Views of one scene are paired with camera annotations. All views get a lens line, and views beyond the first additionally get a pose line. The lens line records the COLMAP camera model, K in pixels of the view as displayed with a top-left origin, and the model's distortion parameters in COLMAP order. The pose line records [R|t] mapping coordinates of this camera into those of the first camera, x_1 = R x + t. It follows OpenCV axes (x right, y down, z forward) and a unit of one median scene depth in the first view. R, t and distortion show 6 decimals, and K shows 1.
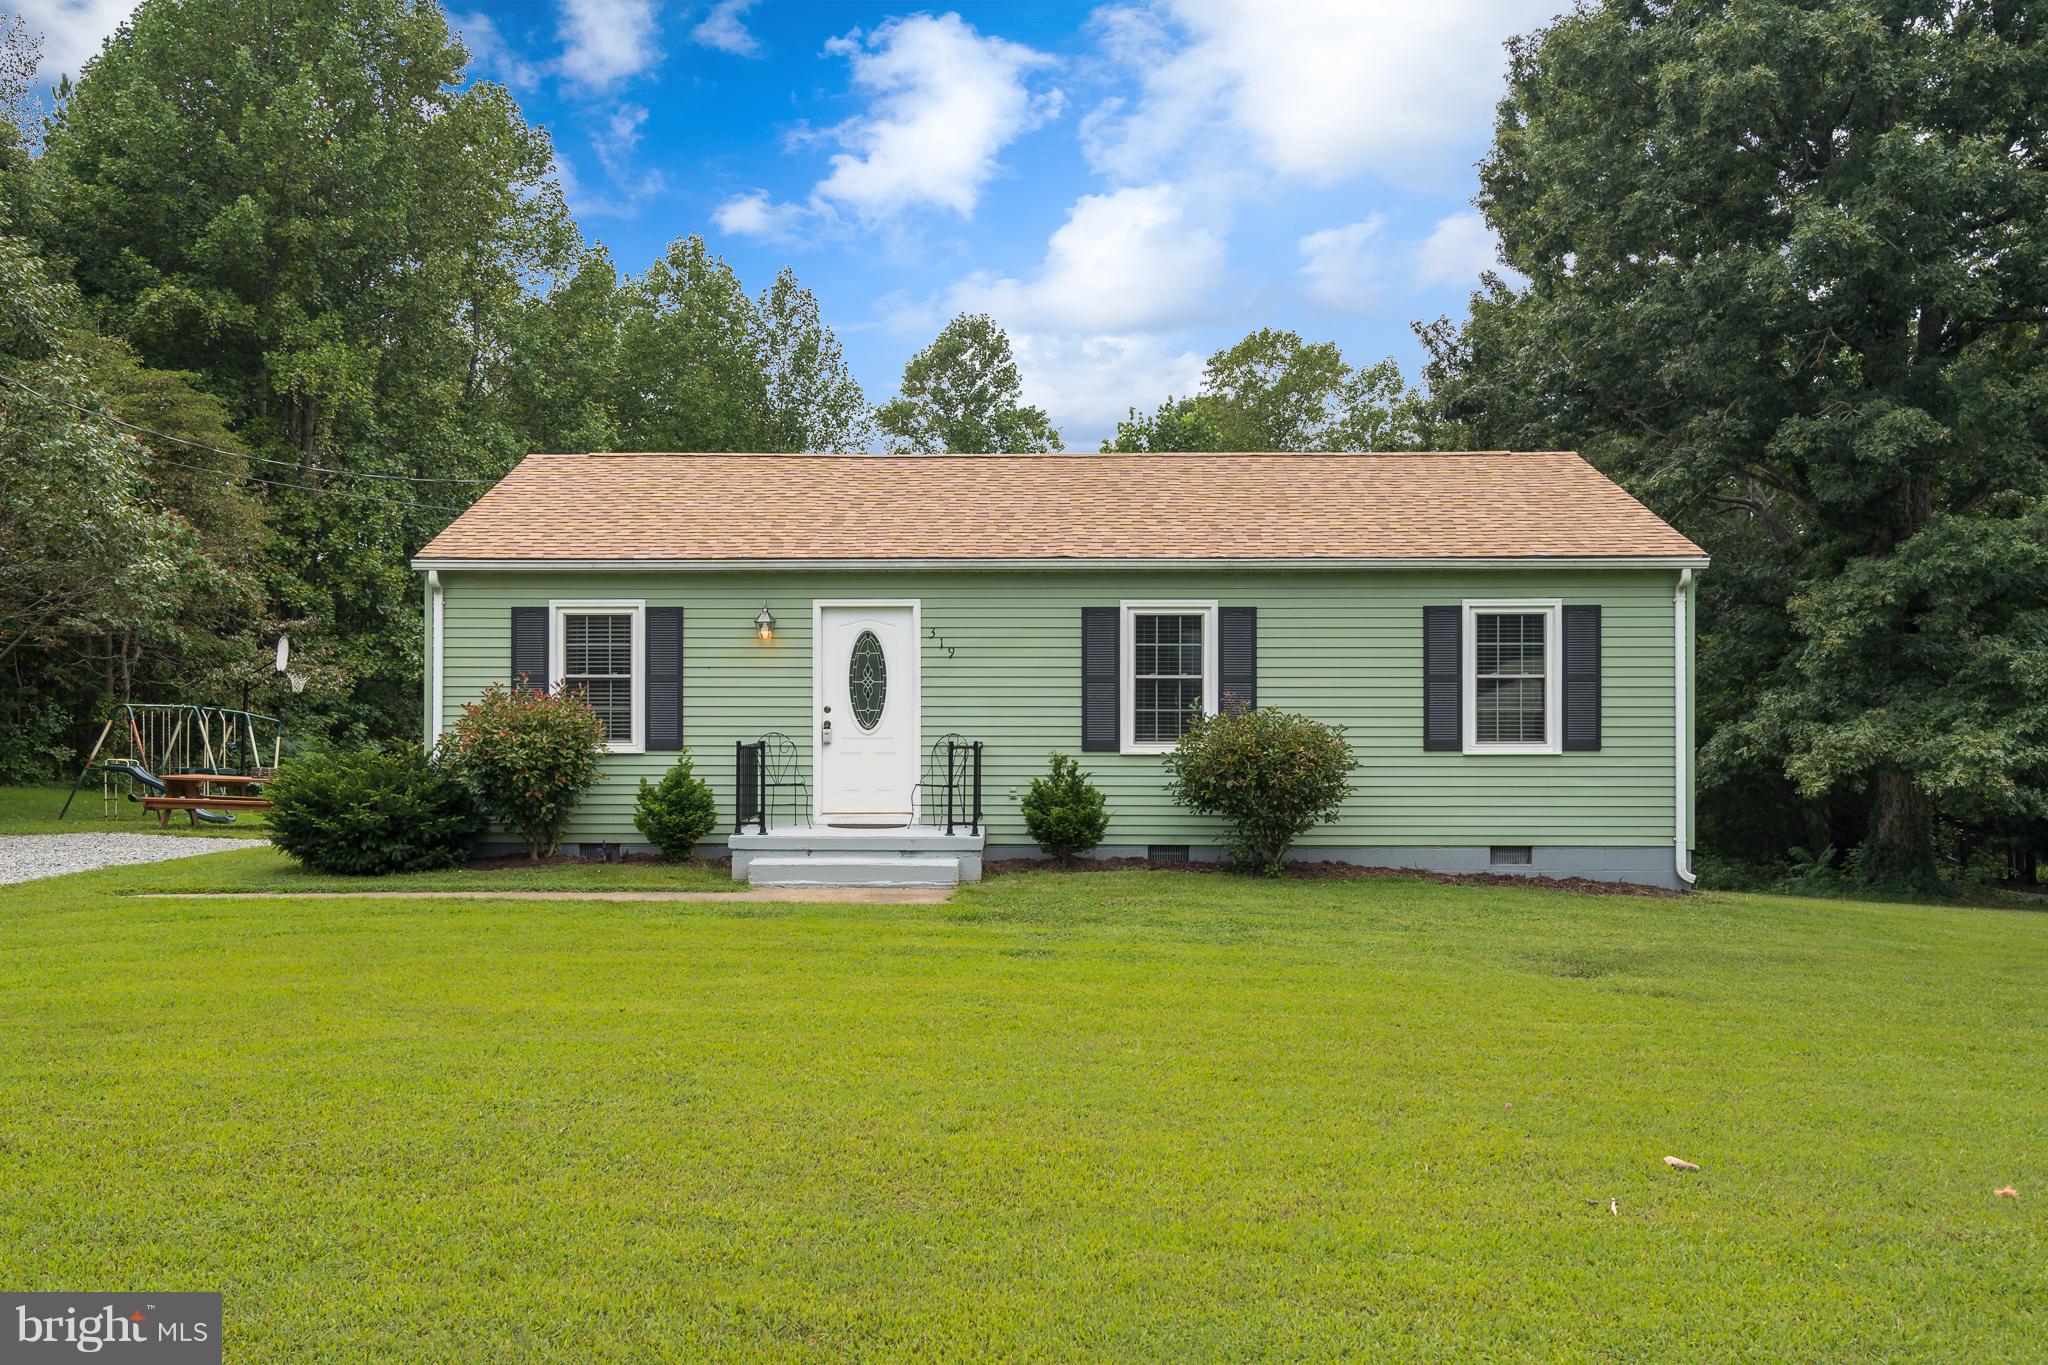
lens RADIAL K [[1729.1, 0, 1024.0], [0, 1729.1, 682.5], [0, 0, 1]] dist [0.008112, 0.005173]
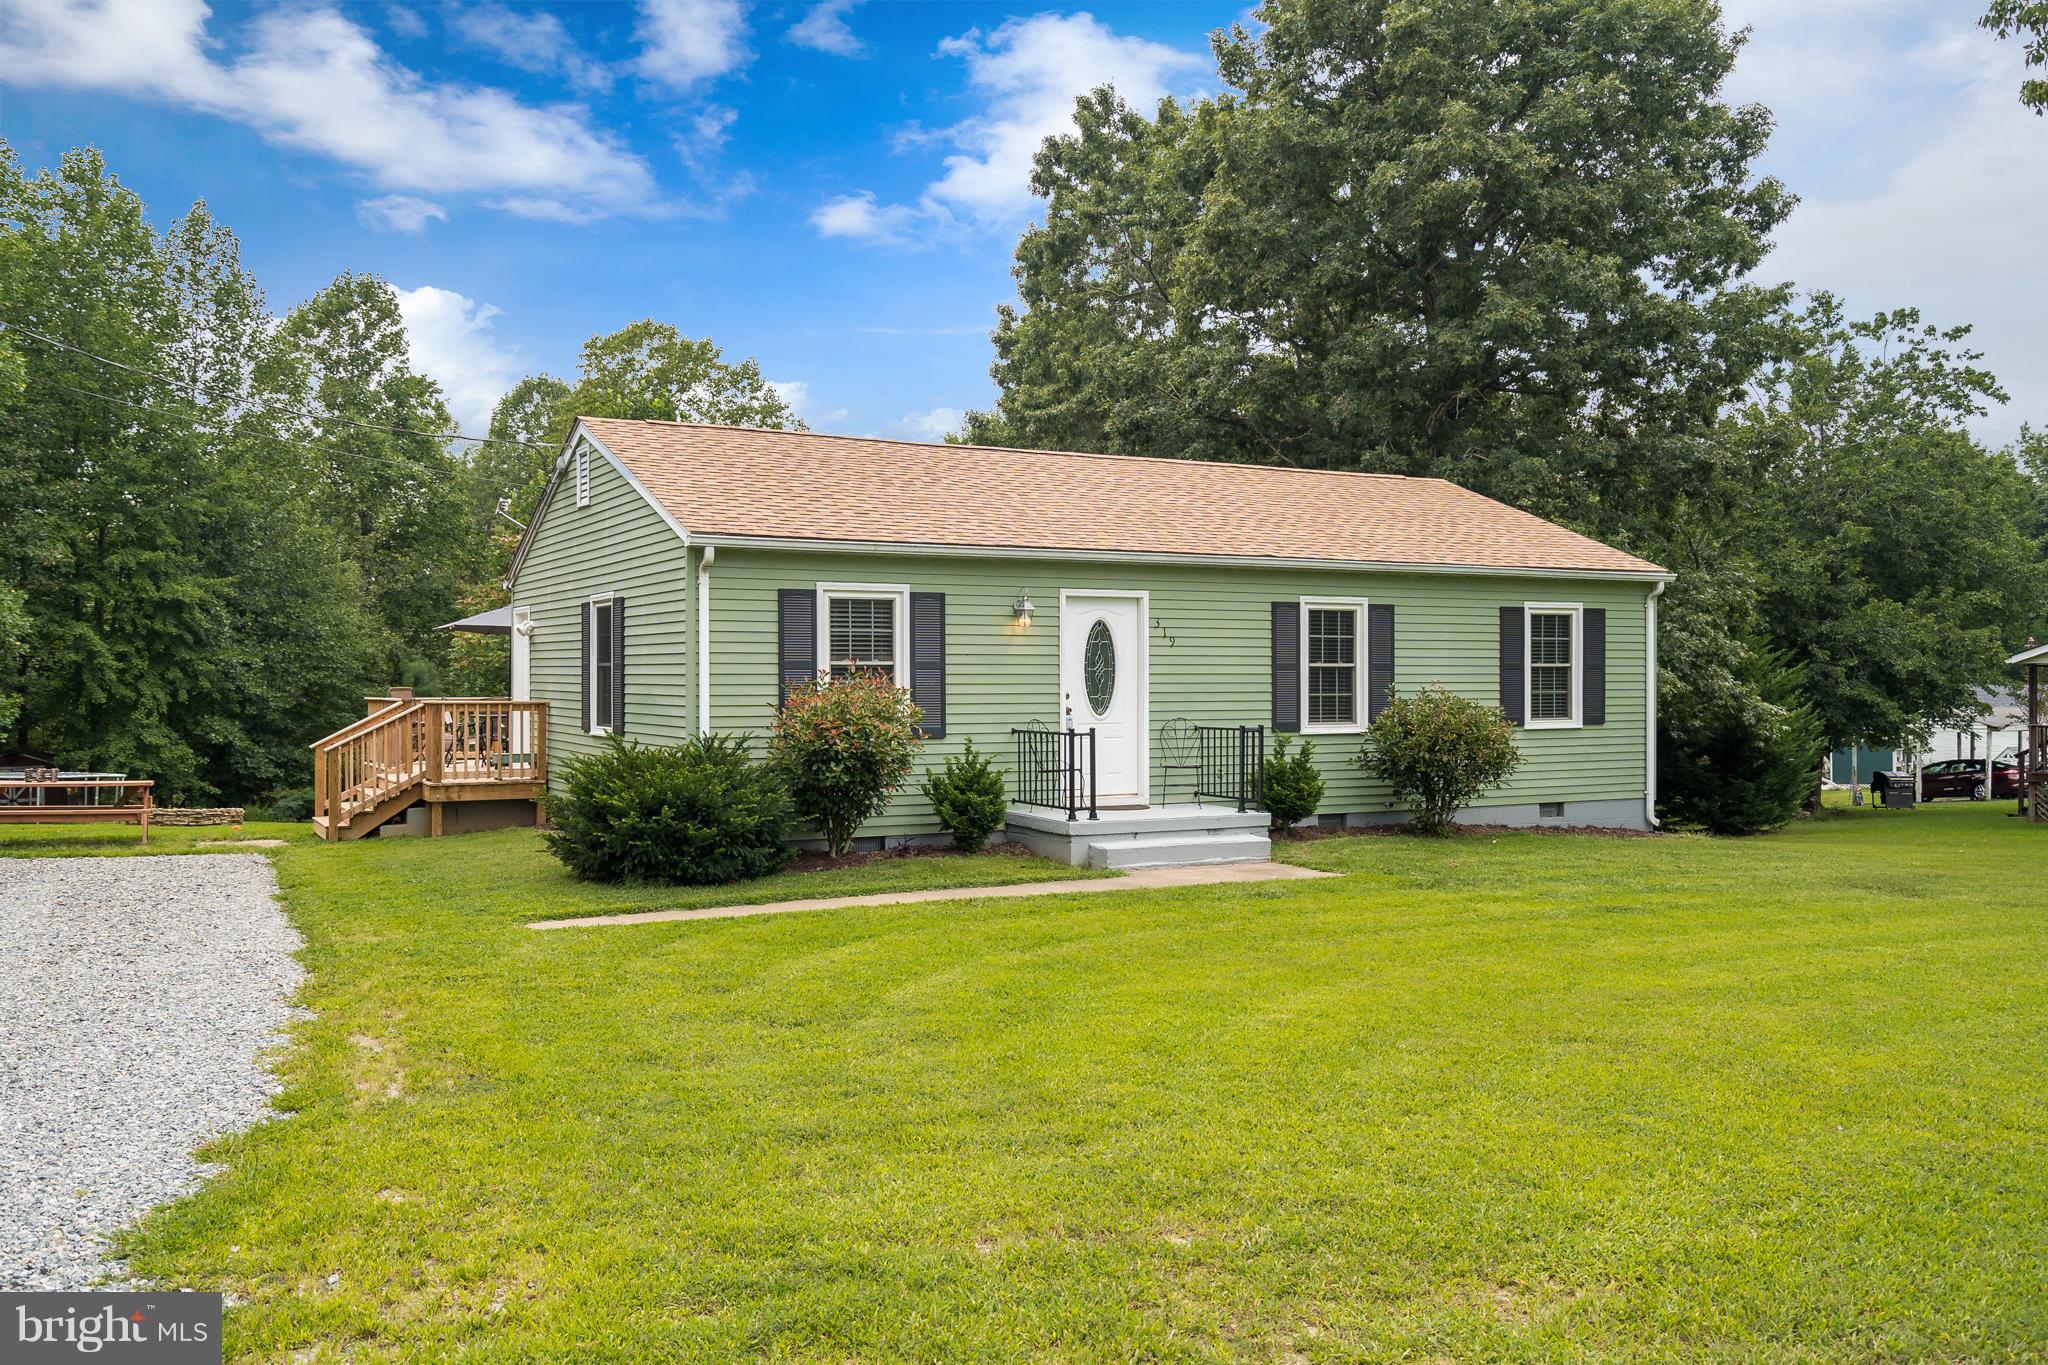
lens RADIAL K [[1612.3, 0, 1024.0], [0, 1612.3, 682.5], [0, 0, 1]] dist [0.003829, 0.002116]
pose [[0.875586, -0.003053, 0.483053, -0.602973], [-0.004561, 0.999883, 0.014587, -0.006258], [-0.483041, -0.014975, 0.875470, 0.174395]]
